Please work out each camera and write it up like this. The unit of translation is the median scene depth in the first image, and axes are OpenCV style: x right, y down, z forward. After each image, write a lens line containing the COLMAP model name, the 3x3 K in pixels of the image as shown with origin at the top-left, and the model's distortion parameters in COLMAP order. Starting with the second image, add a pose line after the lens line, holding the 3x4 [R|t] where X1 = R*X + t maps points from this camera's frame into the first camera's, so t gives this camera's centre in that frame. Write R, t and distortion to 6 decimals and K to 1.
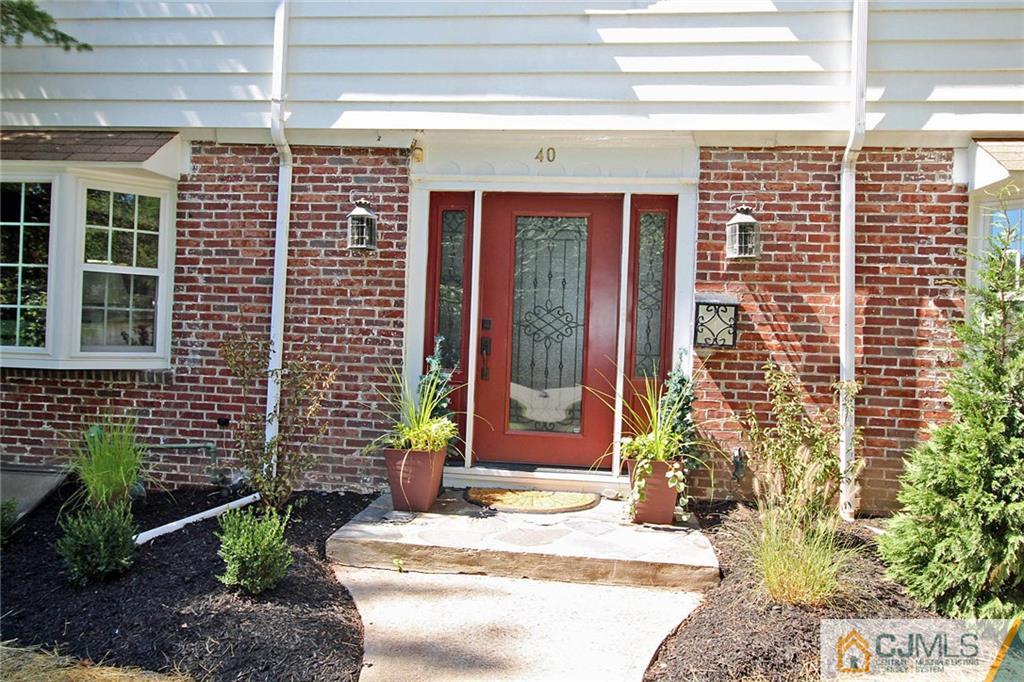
lens RADIAL K [[737.7, 0, 513.6], [0, 737.7, 339.8], [0, 0, 1]] dist [0.003710, 0.001020]
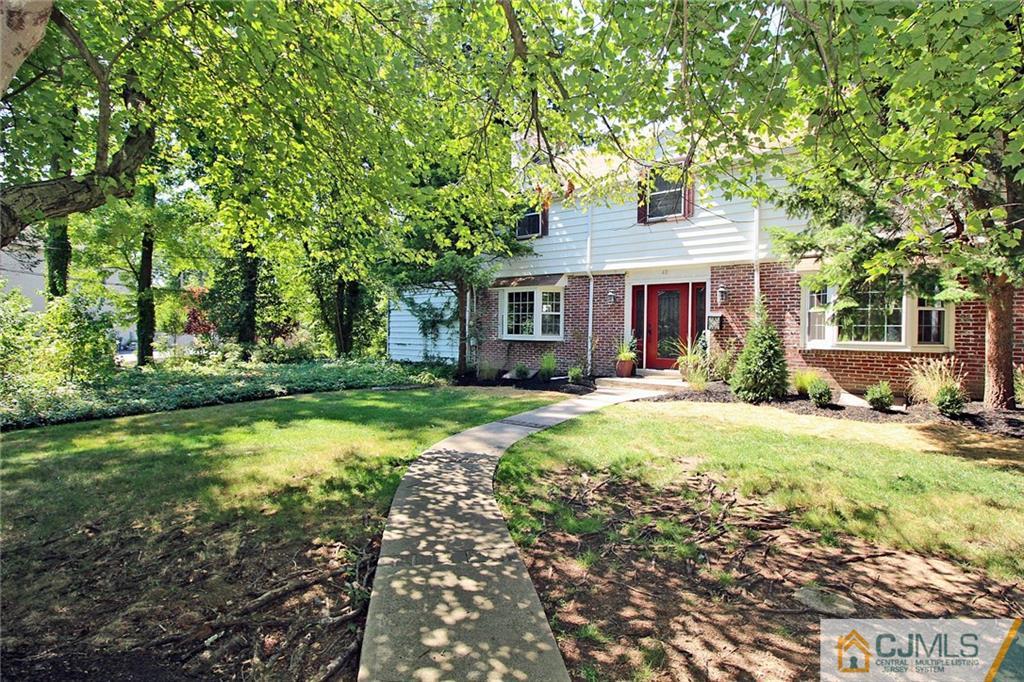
lens RADIAL K [[519.9, 0, 512.3], [0, 519.9, 339.5], [0, 0, 1]] dist [0.000096, 0.000009]
pose [[0.834801, -0.015827, -0.550325, 0.730913], [0.020278, 0.999792, 0.002006, 0.026312], [0.550179, -0.012834, 0.834948, -1.268639]]
